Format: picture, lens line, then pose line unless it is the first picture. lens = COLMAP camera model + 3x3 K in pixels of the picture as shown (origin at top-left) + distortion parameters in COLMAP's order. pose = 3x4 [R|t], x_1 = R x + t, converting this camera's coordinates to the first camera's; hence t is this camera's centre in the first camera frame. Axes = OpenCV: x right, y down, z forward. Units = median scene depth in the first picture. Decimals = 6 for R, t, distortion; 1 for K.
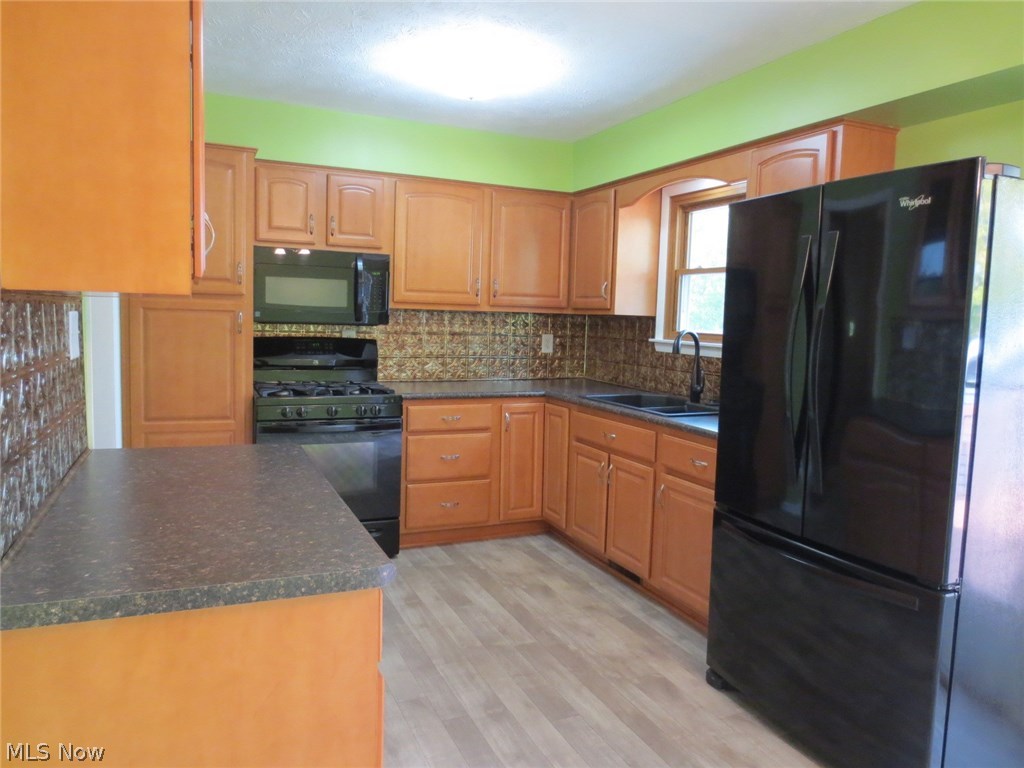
lens RADIAL K [[724.0, 0, 507.4], [0, 724.0, 382.2], [0, 0, 1]] dist [-0.056064, 0.060773]
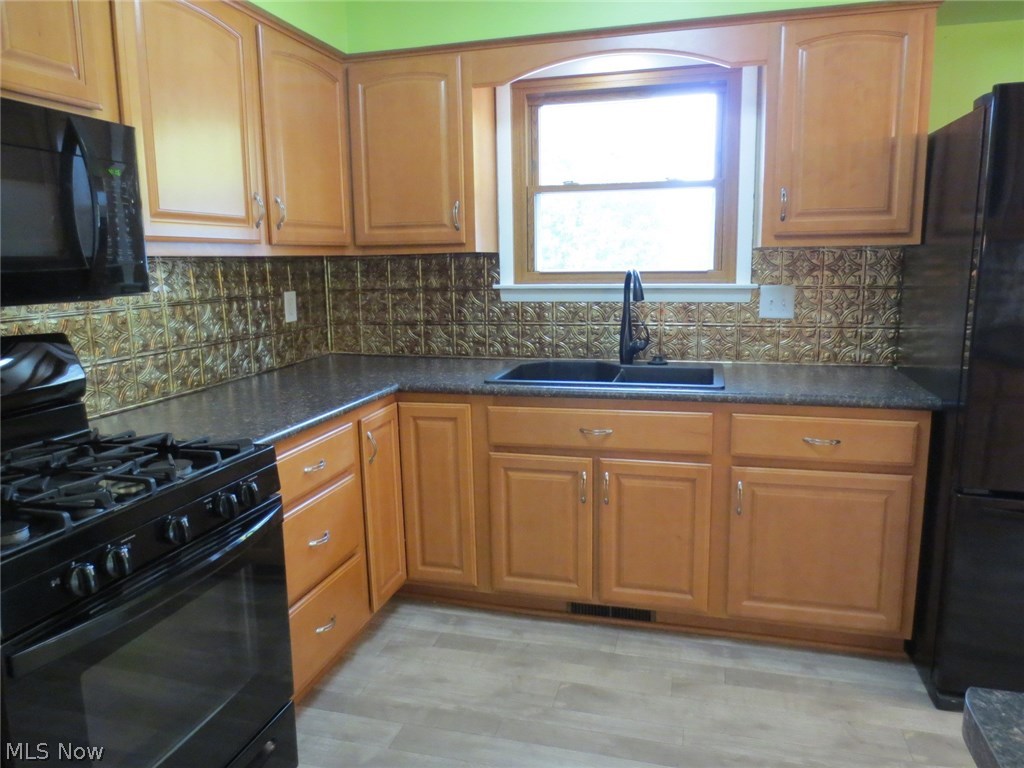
lens RADIAL K [[724.0, 0, 507.4], [0, 724.0, 382.2], [0, 0, 1]] dist [-0.056064, 0.060773]
pose [[0.634229, -0.169741, 0.754282, -0.354924], [0.109413, 0.985489, 0.129773, -0.058256], [-0.765364, 0.000223, 0.643598, 0.547919]]
